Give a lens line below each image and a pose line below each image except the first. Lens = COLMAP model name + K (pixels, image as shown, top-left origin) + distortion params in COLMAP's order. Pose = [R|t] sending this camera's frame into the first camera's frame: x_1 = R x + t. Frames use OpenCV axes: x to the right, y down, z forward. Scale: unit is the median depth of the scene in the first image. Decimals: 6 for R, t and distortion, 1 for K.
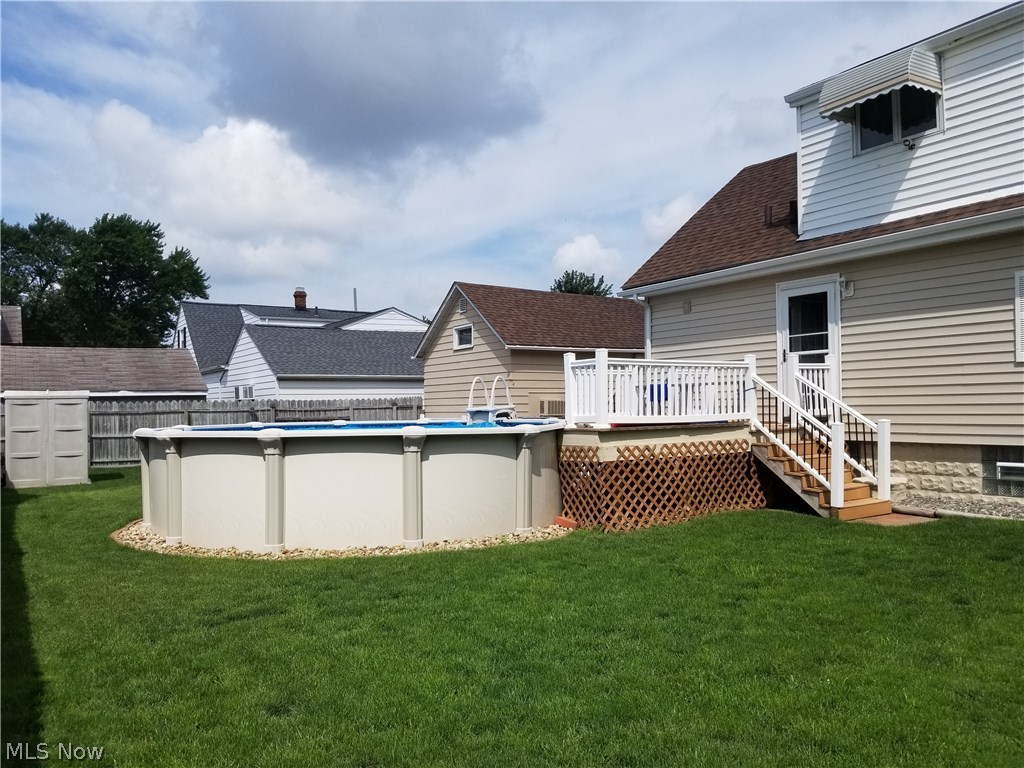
lens RADIAL K [[798.7, 0, 491.6], [0, 798.7, 415.3], [0, 0, 1]] dist [0.060861, -0.110013]
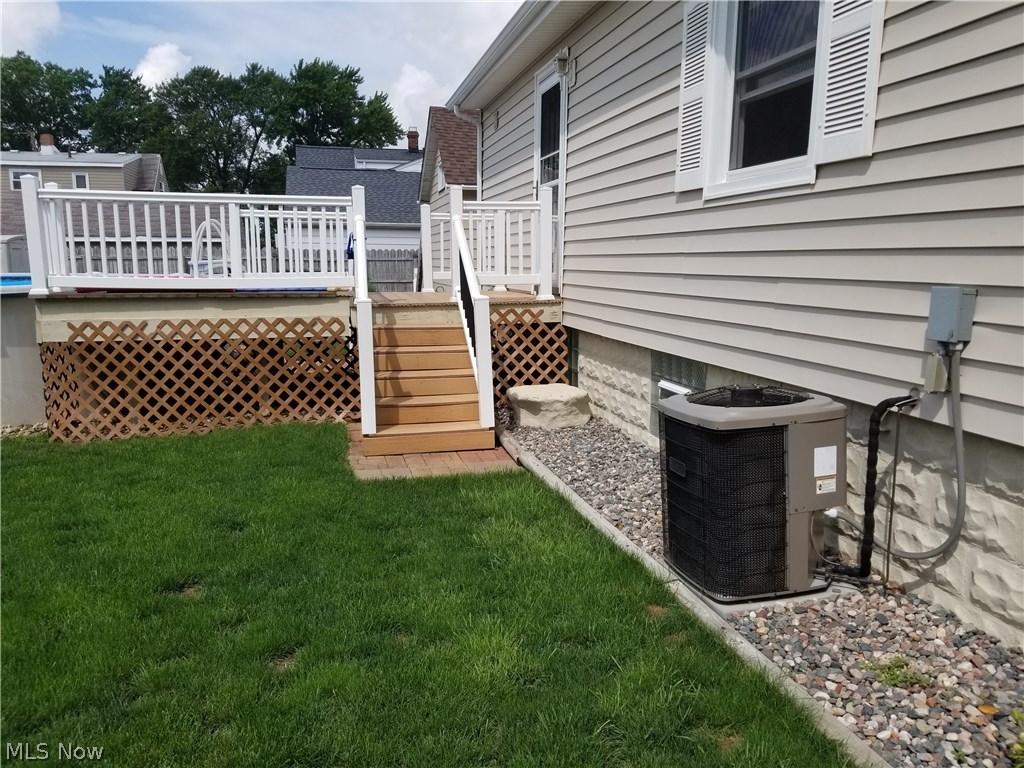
lens RADIAL K [[788.6, 0, 507.4], [0, 788.6, 414.0], [0, 0, 1]] dist [0.039610, -0.081234]
pose [[0.947987, 0.081669, -0.307654, 0.305386], [-0.024315, 0.982281, 0.185830, -0.007695], [0.317379, -0.168684, 0.933175, 0.194401]]
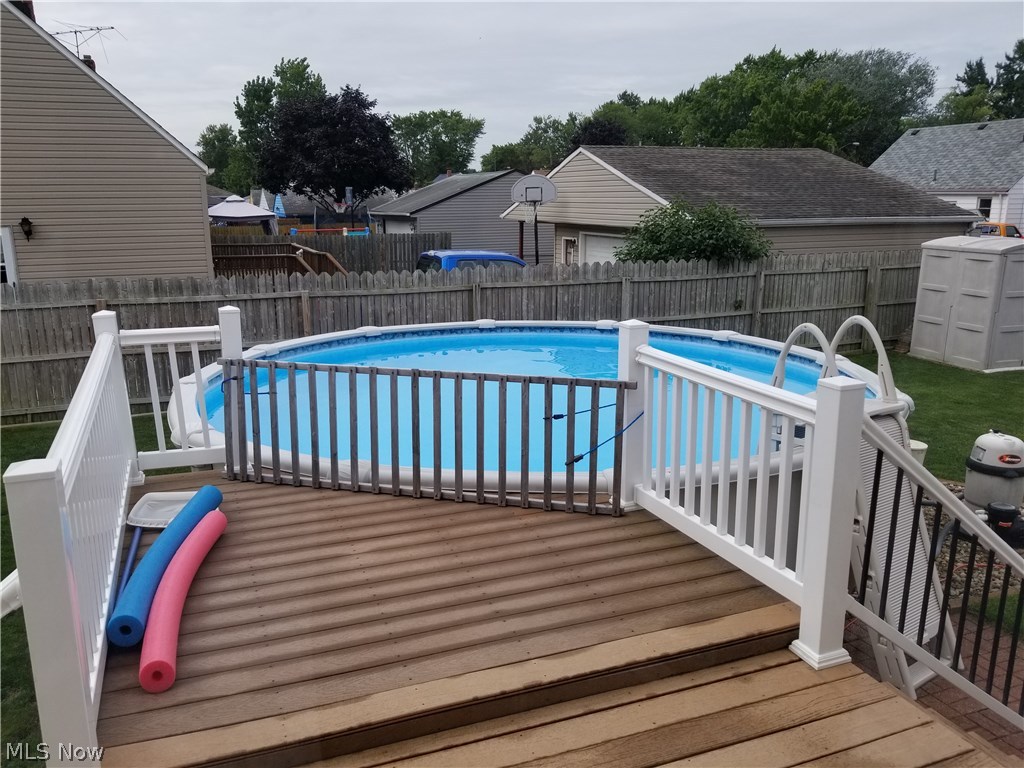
lens RADIAL K [[807.2, 0, 499.2], [0, 807.2, 400.2], [0, 0, 1]] dist [0.051412, -0.077593]
pose [[-0.173096, 0.255665, -0.951143, 0.220814], [-0.004426, 0.965509, 0.260332, -0.062200], [0.984895, 0.049272, -0.165994, 0.528357]]
